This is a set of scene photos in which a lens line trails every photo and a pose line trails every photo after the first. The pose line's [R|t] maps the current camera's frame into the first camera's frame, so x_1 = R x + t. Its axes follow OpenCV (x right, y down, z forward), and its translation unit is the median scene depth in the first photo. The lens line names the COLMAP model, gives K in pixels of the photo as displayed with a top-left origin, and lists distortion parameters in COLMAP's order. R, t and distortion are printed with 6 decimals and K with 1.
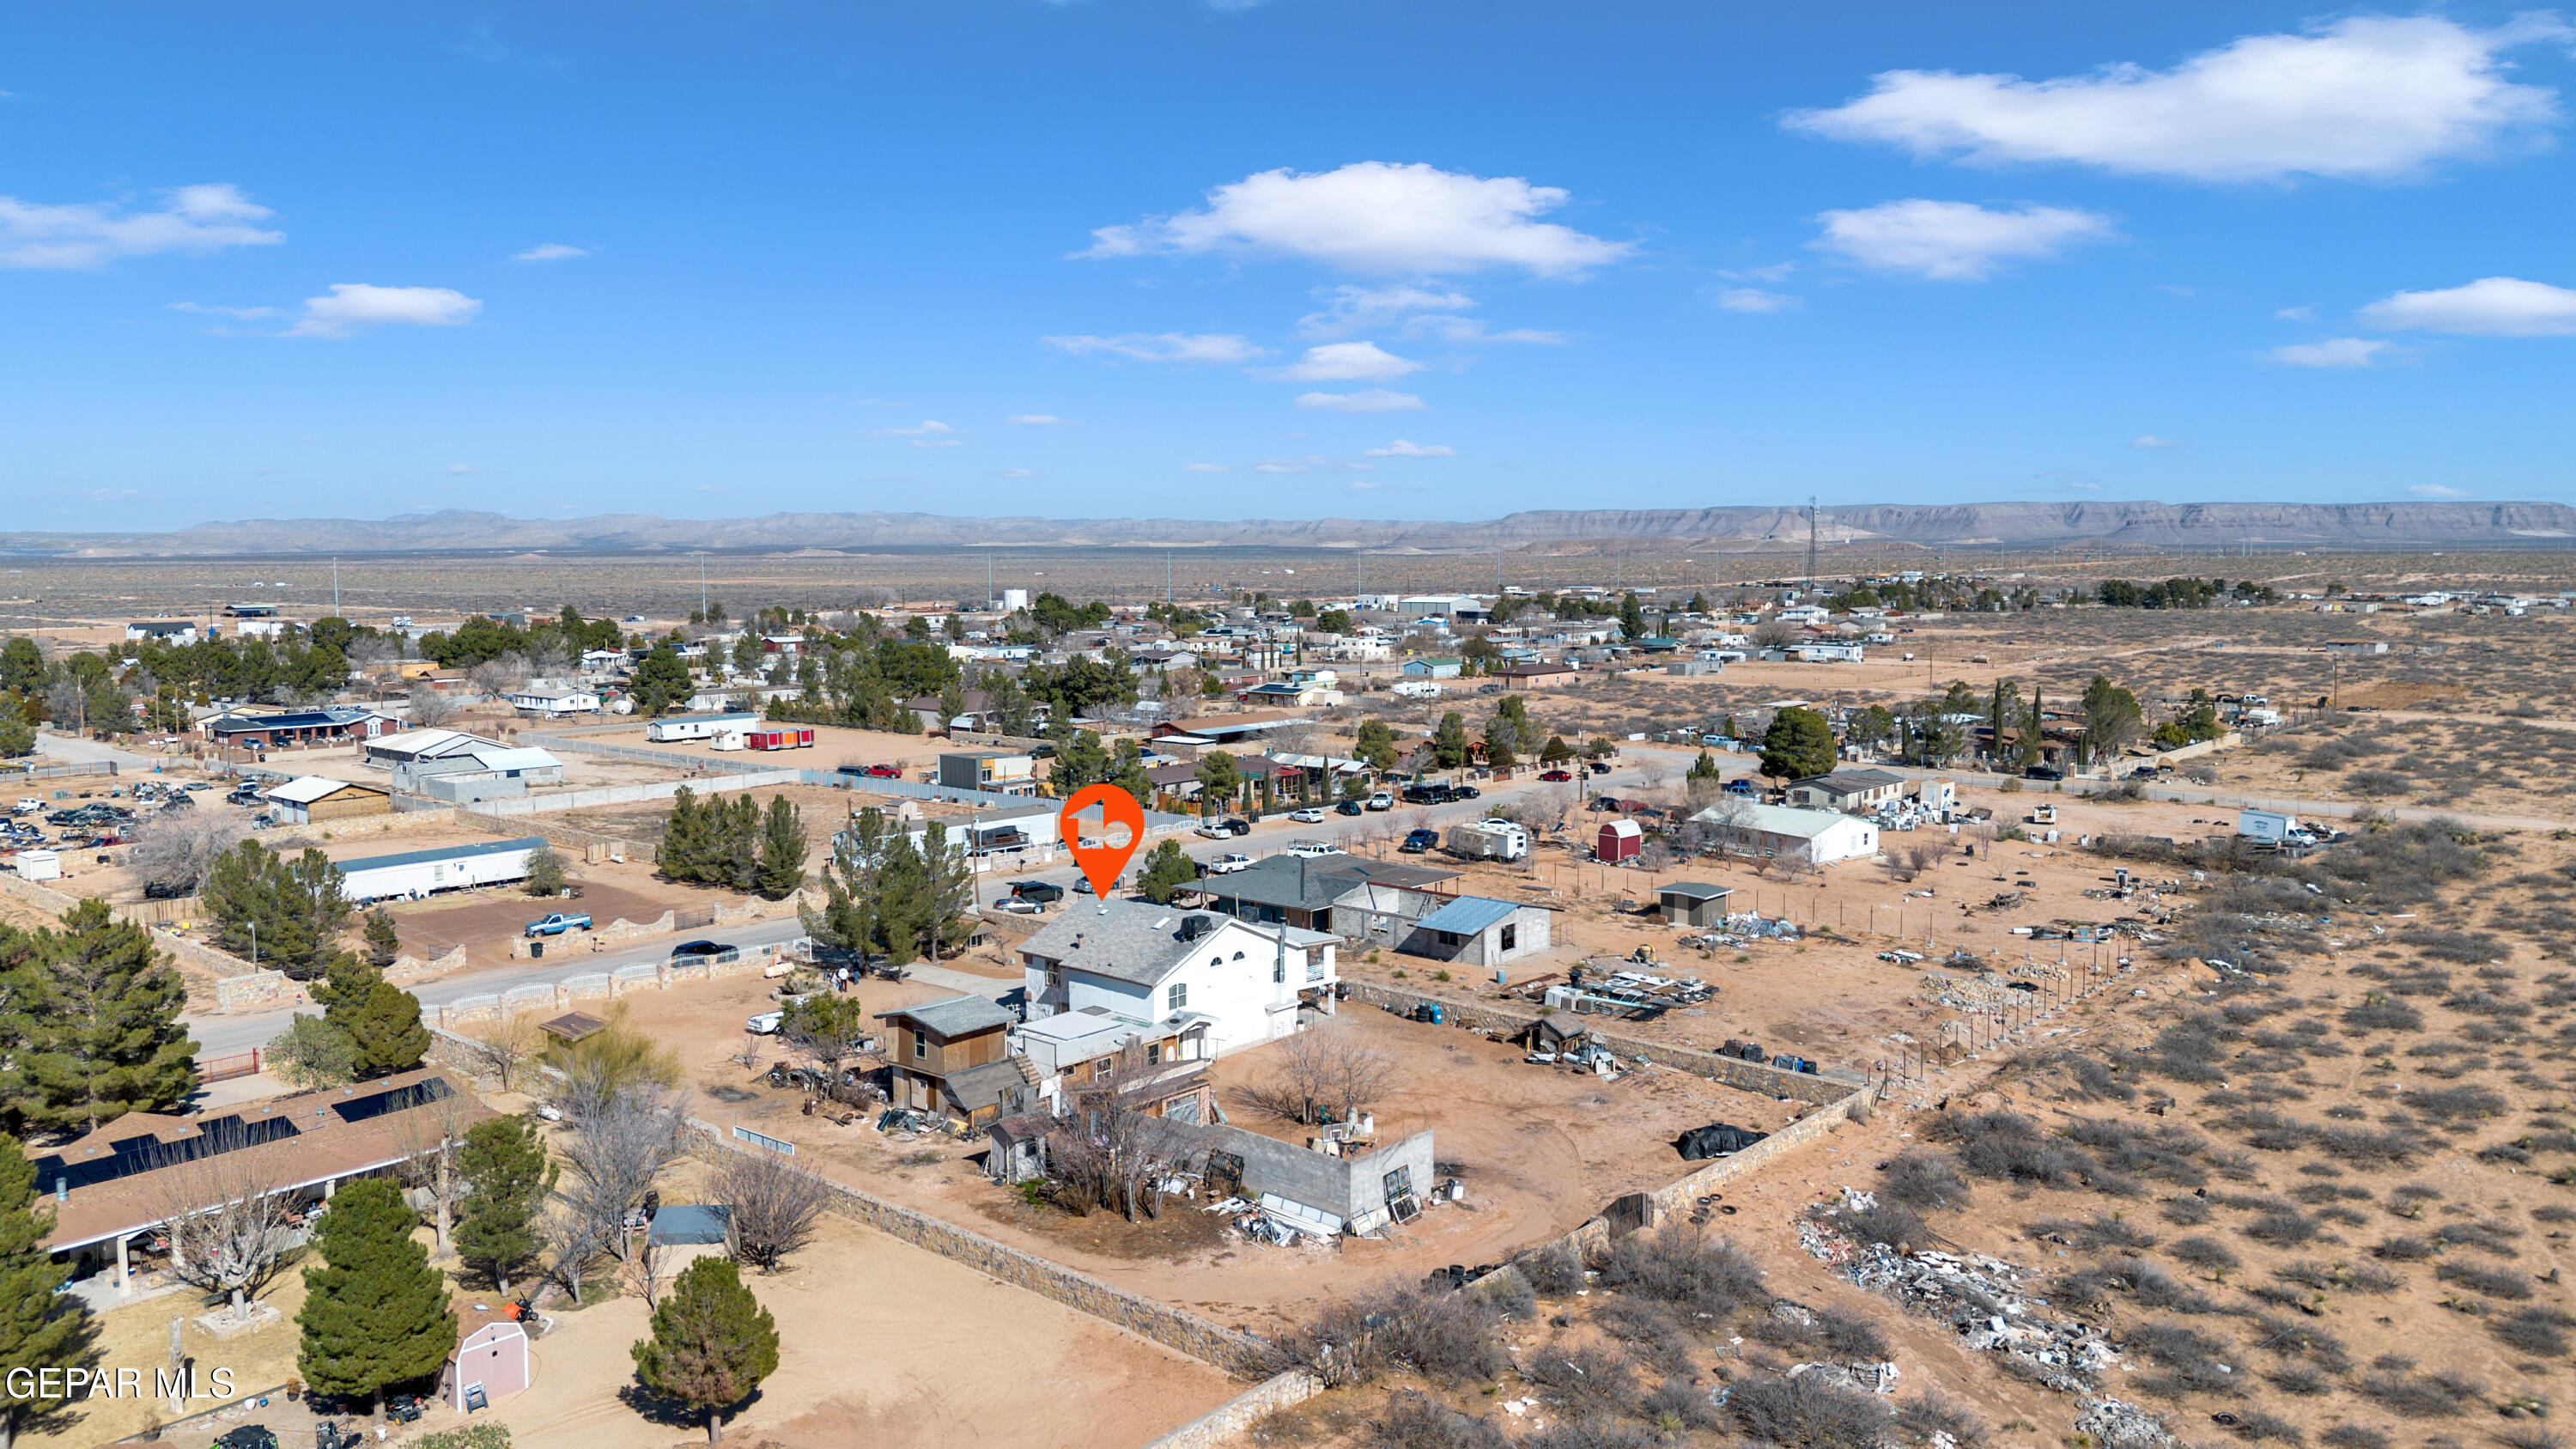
lens RADIAL K [[1822.6, 0, 1288.0], [0, 1822.6, 724.5], [0, 0, 1]] dist [0.068401, -0.052296]
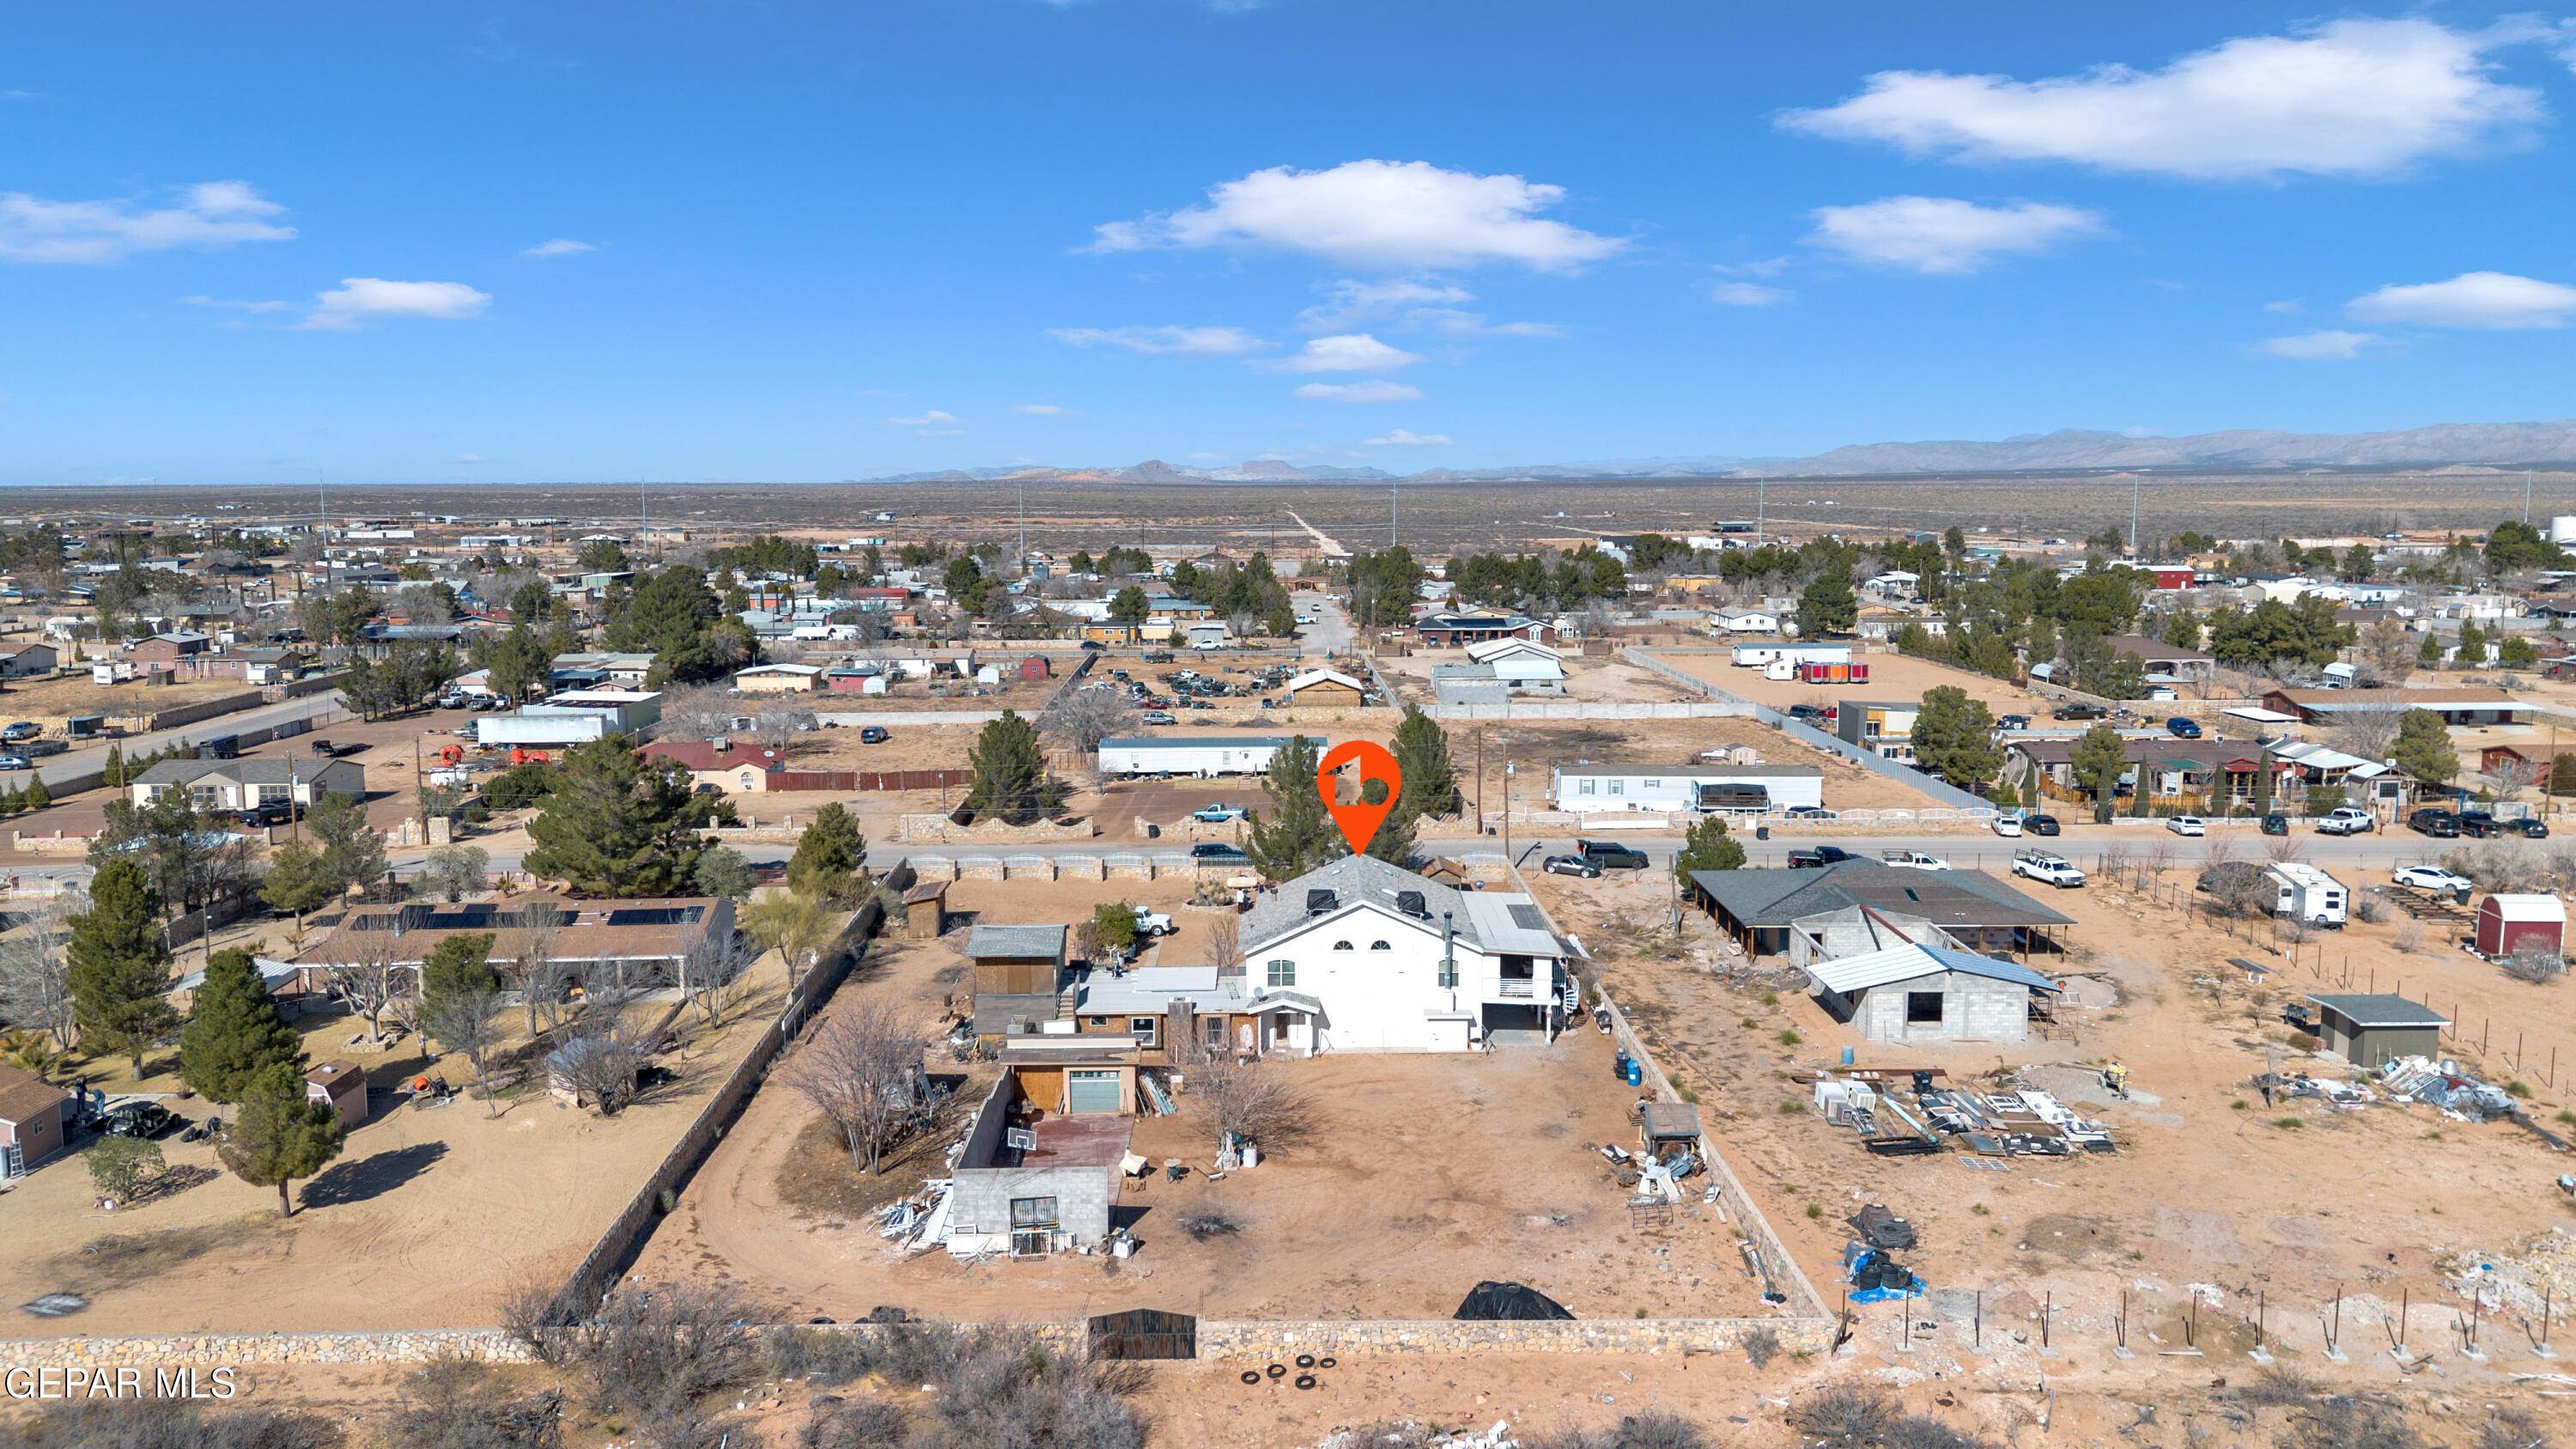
lens RADIAL K [[1822.6, 0, 1288.0], [0, 1822.6, 724.5], [0, 0, 1]] dist [0.068401, -0.052296]
pose [[0.680058, 0.102686, -0.725932, 0.656780], [-0.071322, 0.994713, 0.073891, -0.045028], [0.729681, 0.001525, 0.683786, 0.437274]]
